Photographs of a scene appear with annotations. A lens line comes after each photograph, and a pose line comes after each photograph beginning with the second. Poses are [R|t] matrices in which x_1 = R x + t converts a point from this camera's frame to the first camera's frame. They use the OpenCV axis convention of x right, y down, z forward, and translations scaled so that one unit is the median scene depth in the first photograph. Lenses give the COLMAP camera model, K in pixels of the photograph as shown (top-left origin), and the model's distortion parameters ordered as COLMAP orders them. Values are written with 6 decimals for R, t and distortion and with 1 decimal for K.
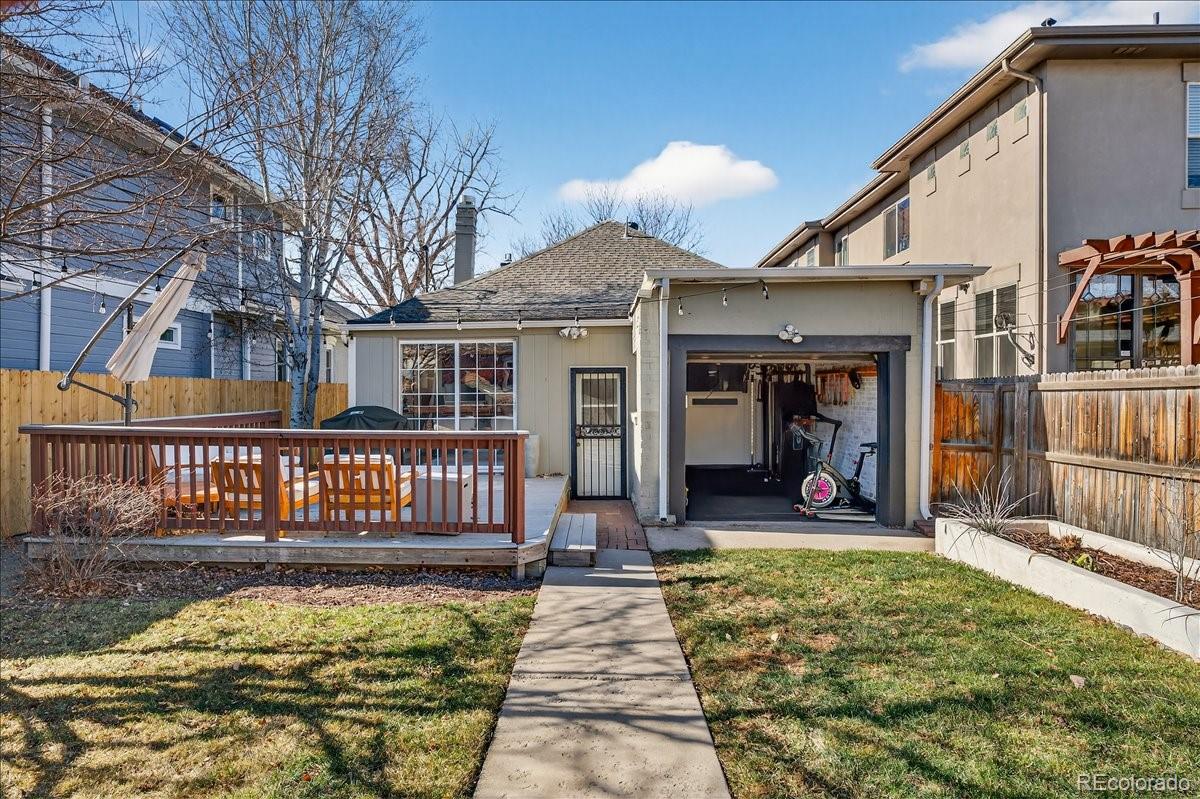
lens RADIAL K [[546.1, 0, 591.9], [0, 546.1, 396.8], [0, 0, 1]] dist [-0.002388, -0.000311]
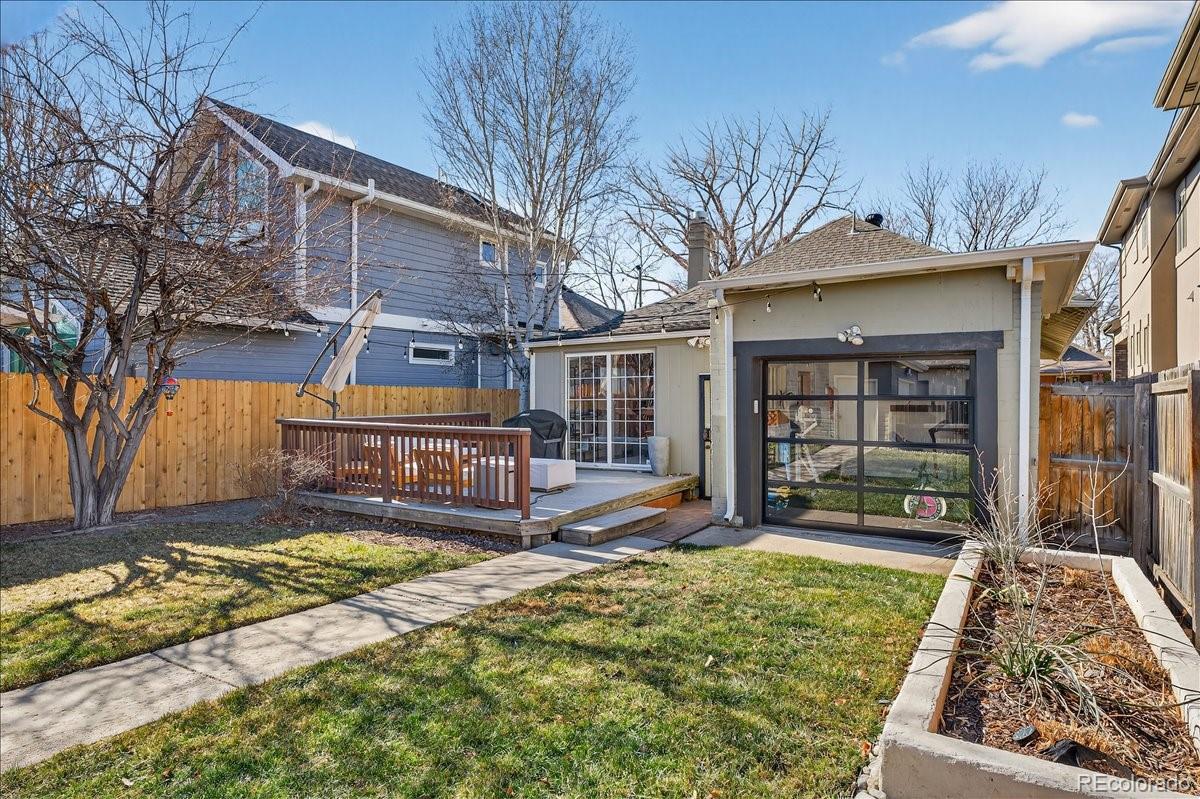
lens RADIAL K [[534.1, 0, 600.0], [0, 534.1, 399.5], [0, 0, 1]] dist [-0.000932, -0.000164]
pose [[0.906463, -0.000650, -0.422284, 0.444239], [-0.001486, 0.999988, -0.004729, 0.000909], [0.422282, 0.004914, 0.906451, -0.031826]]
